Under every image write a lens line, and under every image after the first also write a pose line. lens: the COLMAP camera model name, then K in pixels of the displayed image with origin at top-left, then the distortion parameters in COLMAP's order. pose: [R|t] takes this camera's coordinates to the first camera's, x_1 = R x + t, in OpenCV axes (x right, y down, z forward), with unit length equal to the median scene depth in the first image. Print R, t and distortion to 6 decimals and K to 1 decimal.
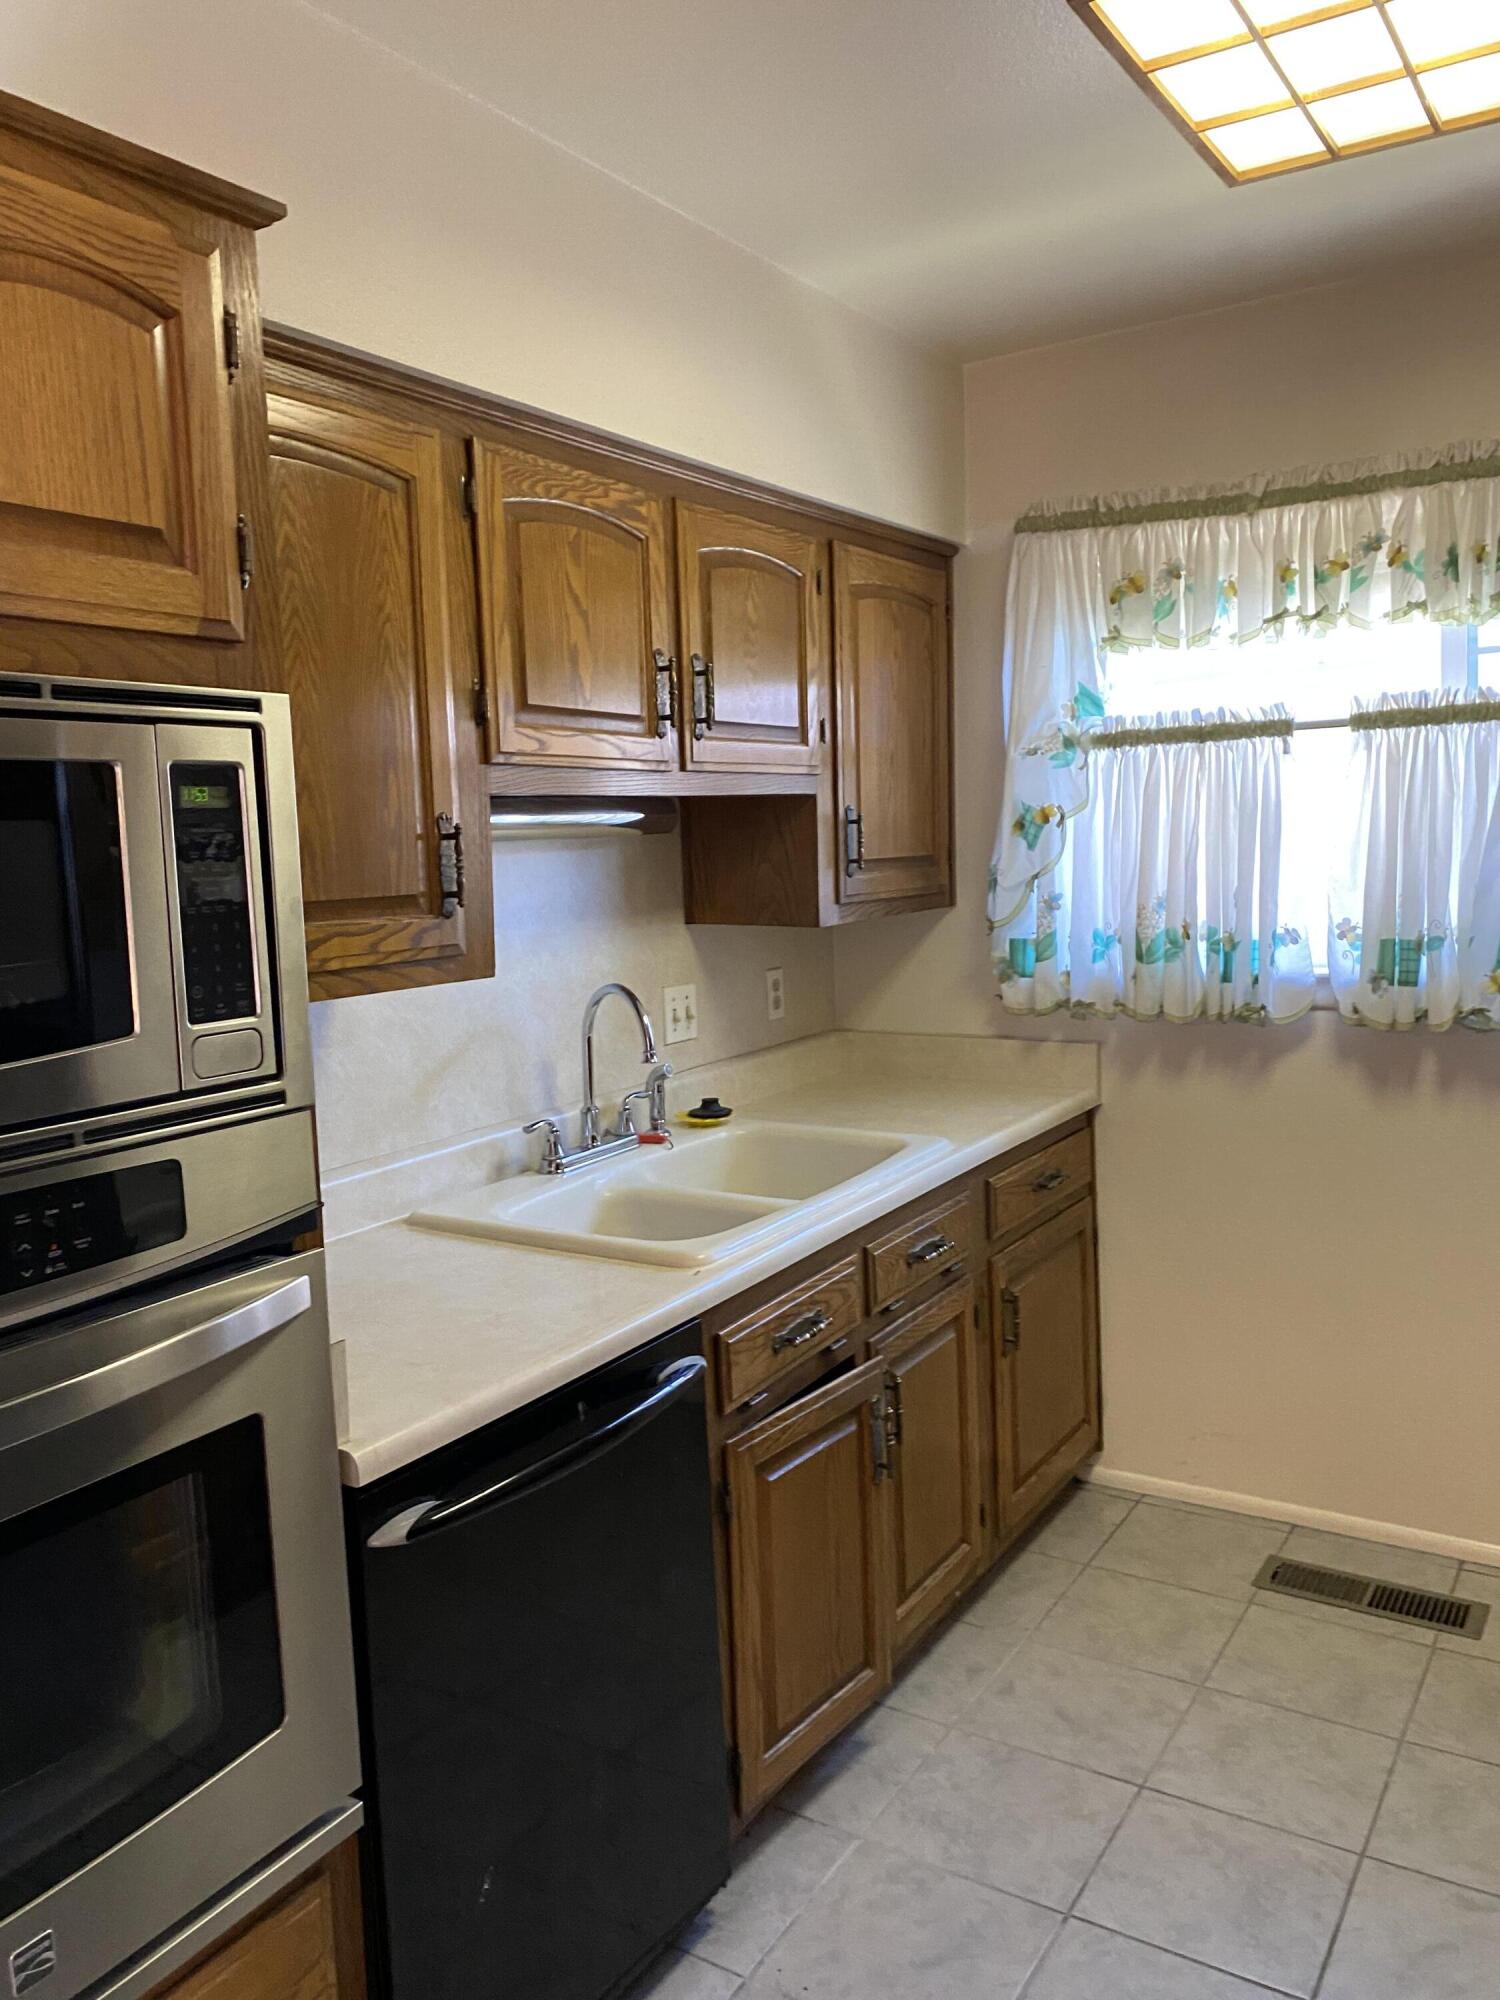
lens RADIAL K [[1491.4, 0, 738.0], [0, 1491.4, 990.7], [0, 0, 1]] dist [0.015551, -0.038632]
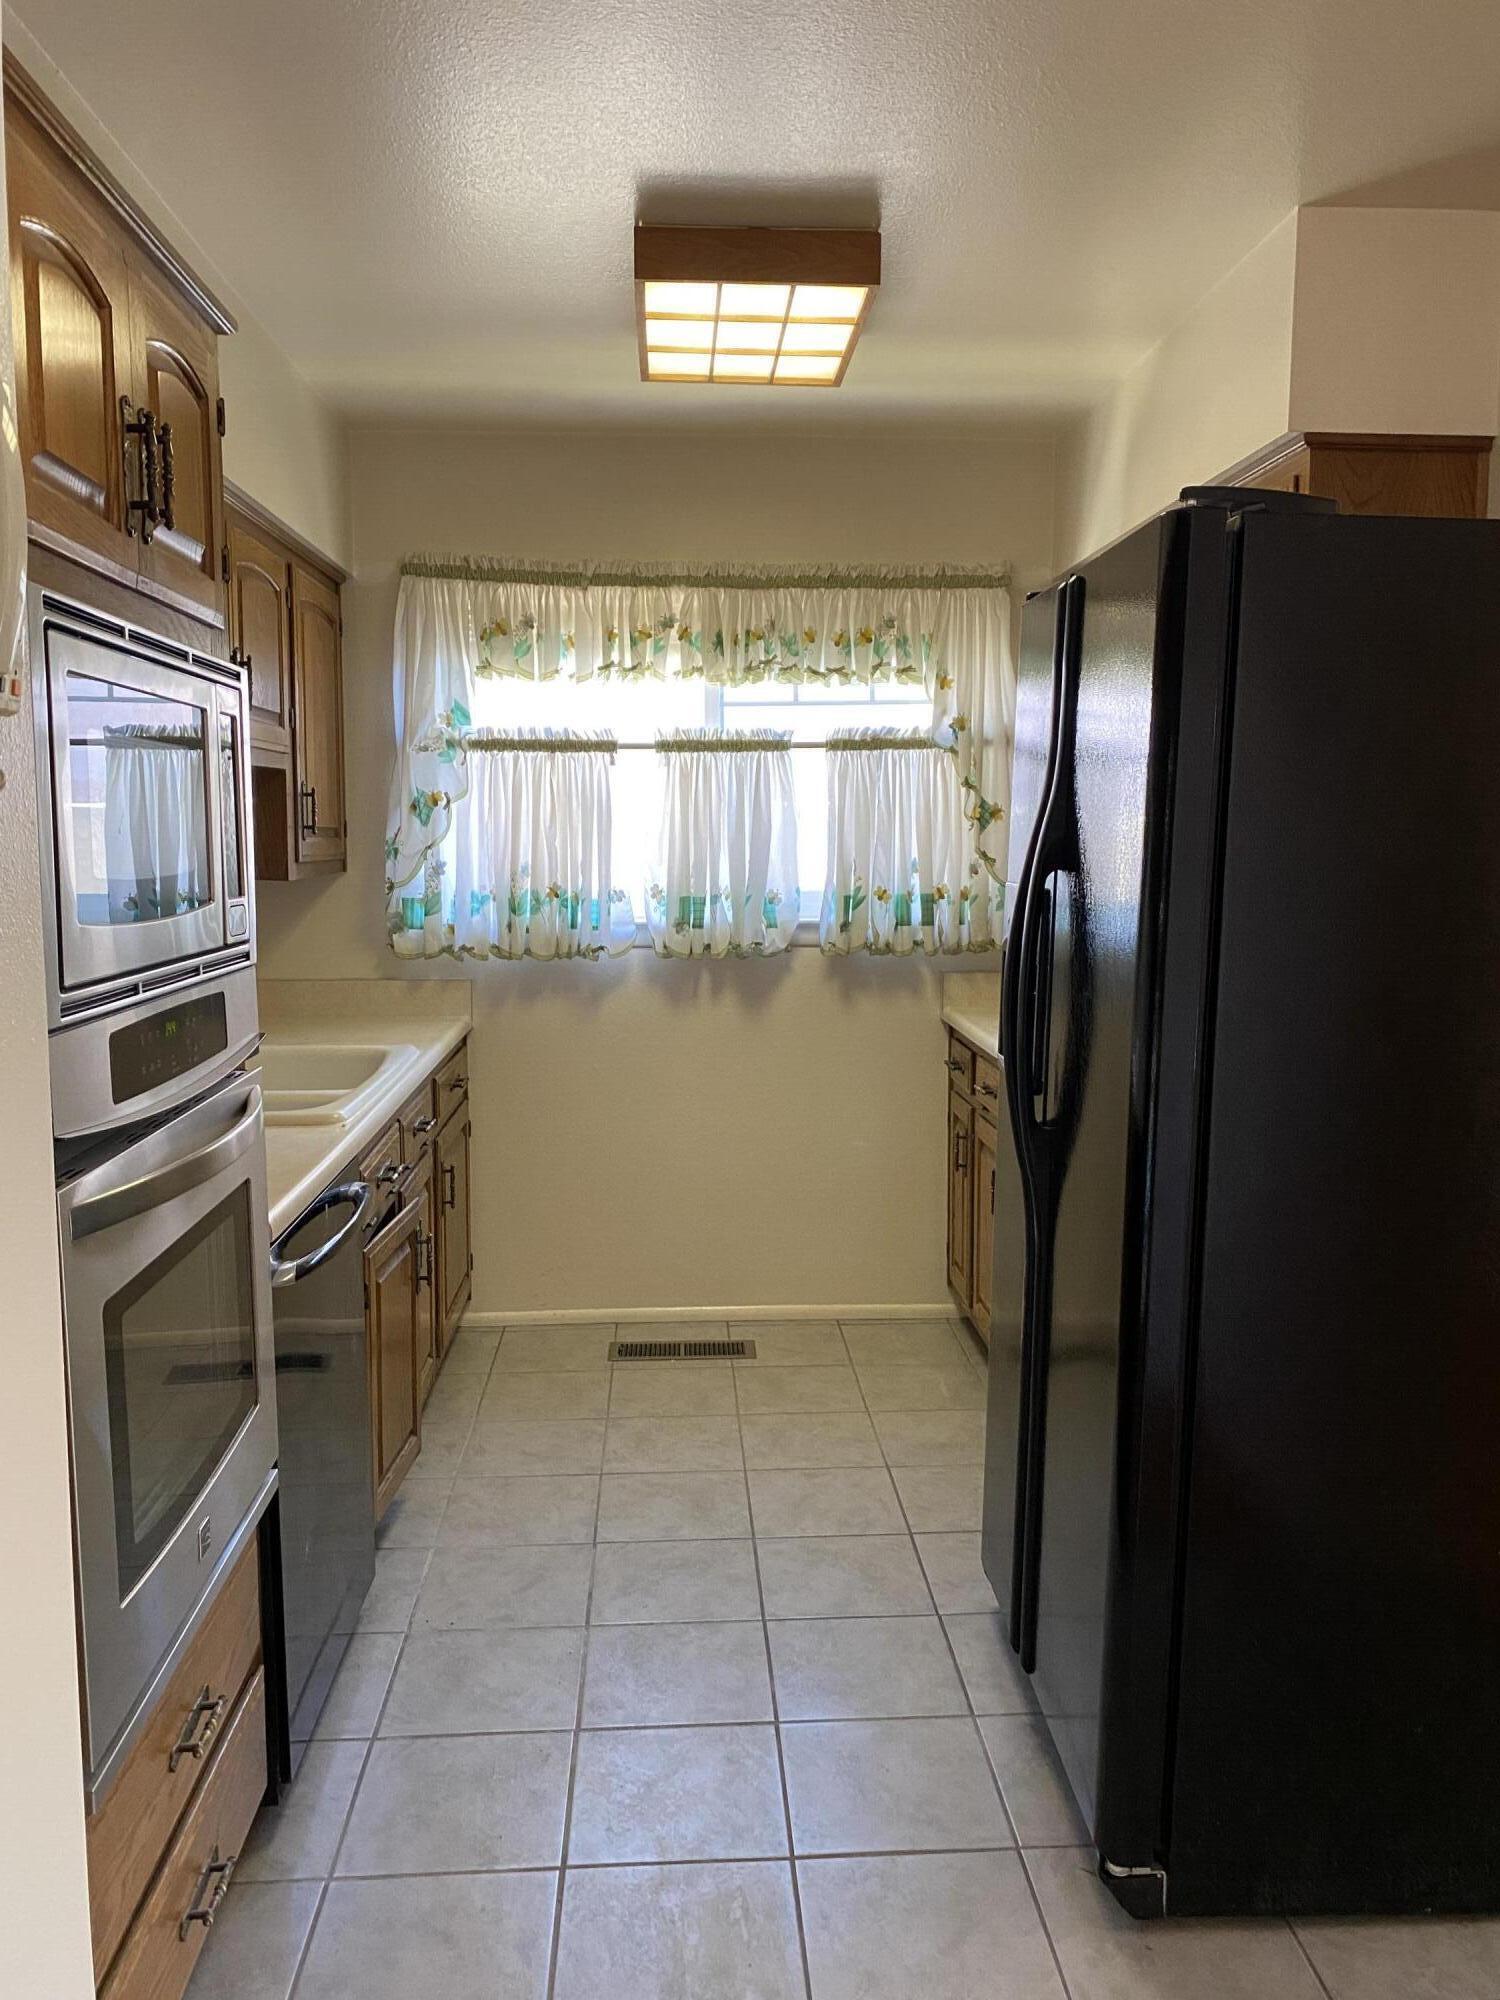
lens RADIAL K [[1491.4, 0, 752.9], [0, 1491.4, 1016.2], [0, 0, 1]] dist [0.015551, -0.038632]
pose [[0.800277, -0.032261, 0.598762, -0.368277], [0.026799, 0.999478, 0.018033, 0.054618], [-0.599031, 0.001615, 0.800724, -0.195537]]
